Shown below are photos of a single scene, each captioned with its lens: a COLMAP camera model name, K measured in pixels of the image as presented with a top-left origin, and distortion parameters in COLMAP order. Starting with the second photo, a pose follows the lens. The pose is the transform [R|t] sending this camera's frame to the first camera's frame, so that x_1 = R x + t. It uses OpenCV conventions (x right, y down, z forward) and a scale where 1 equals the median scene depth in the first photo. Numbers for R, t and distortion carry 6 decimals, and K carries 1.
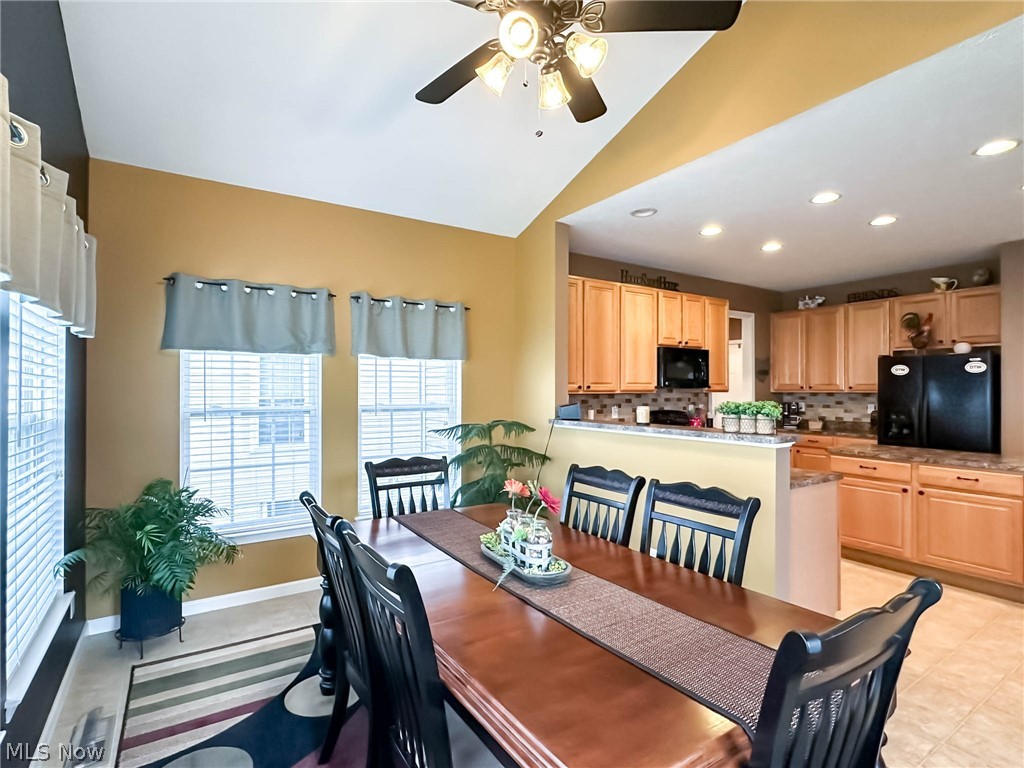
lens RADIAL K [[507.7, 0, 509.5], [0, 507.7, 387.5], [0, 0, 1]] dist [0.000491, -0.000247]
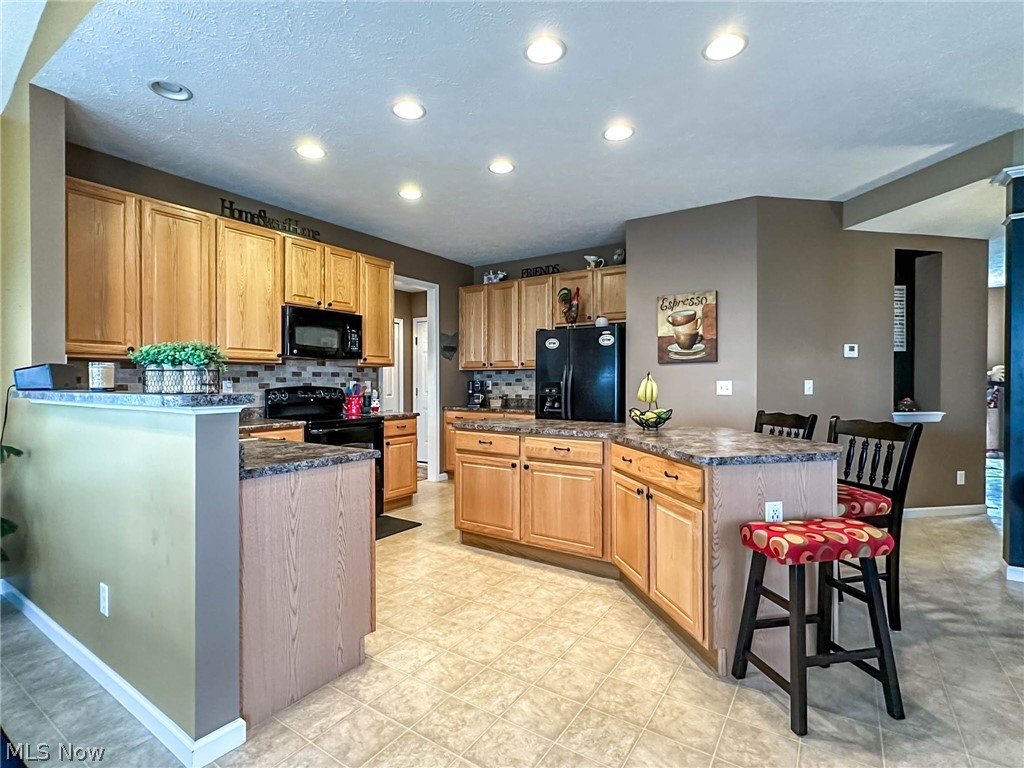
lens RADIAL K [[494.3, 0, 509.1], [0, 494.3, 387.0], [0, 0, 1]] dist [-0.002090, -0.000612]
pose [[0.920921, -0.004584, 0.389723, 0.311544], [-0.000665, 0.999911, 0.013333, 0.037277], [-0.389749, -0.012537, 0.920836, 0.141861]]
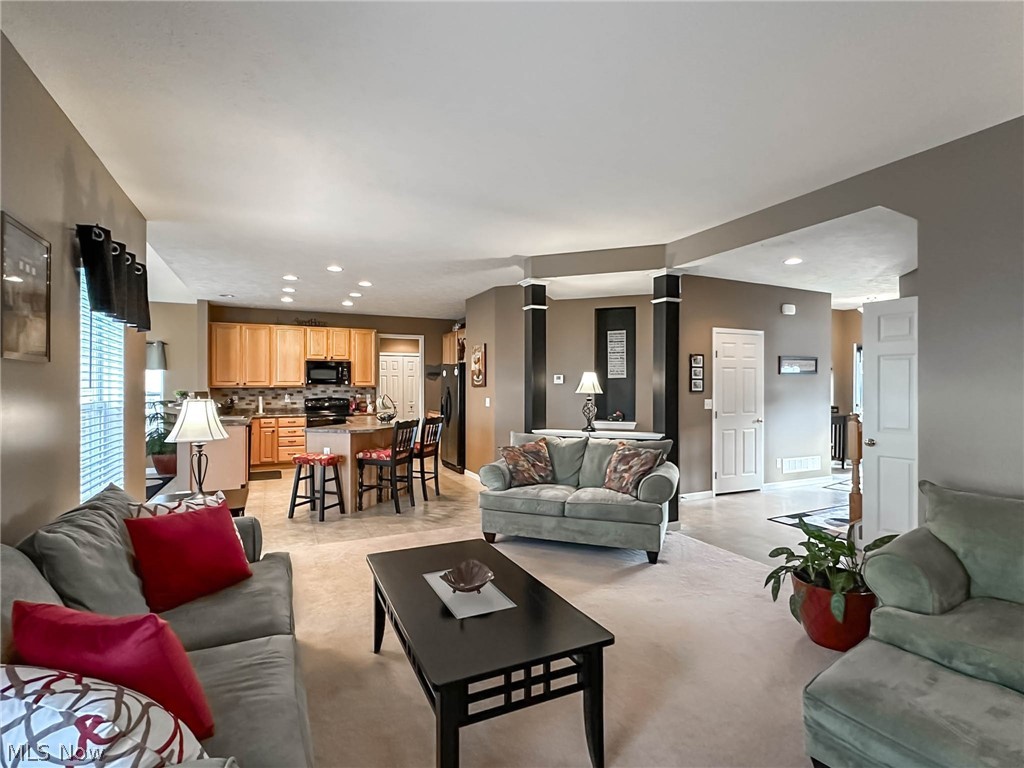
lens RADIAL K [[494.3, 0, 509.1], [0, 494.3, 387.0], [0, 0, 1]] dist [-0.002090, -0.000612]
pose [[0.991648, 0.000684, -0.128971, 1.173222], [0.000247, 0.999974, 0.007205, -0.001451], [0.128973, -0.007177, 0.991622, -0.560390]]
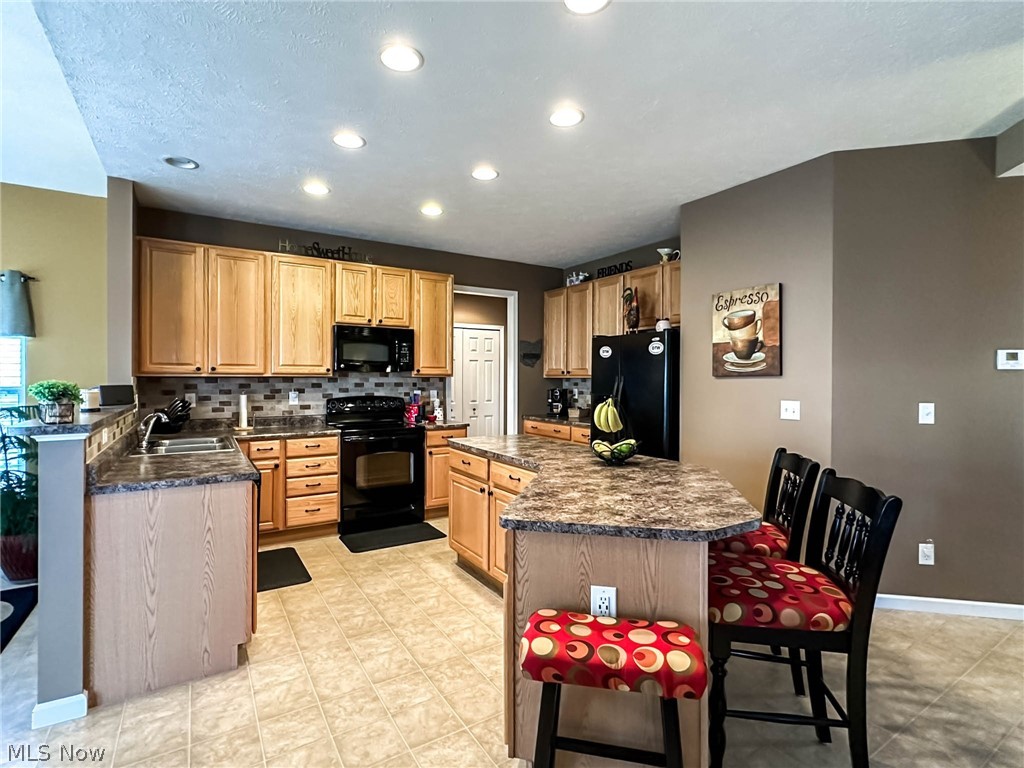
lens RADIAL K [[499.4, 0, 509.0], [0, 499.4, 380.3], [0, 0, 1]] dist [-0.002773, -0.000126]
pose [[0.999885, 0.004028, -0.014626, 0.606666], [-0.003892, 0.999949, 0.009349, 0.007806], [0.014663, -0.009291, 0.999849, 0.122262]]
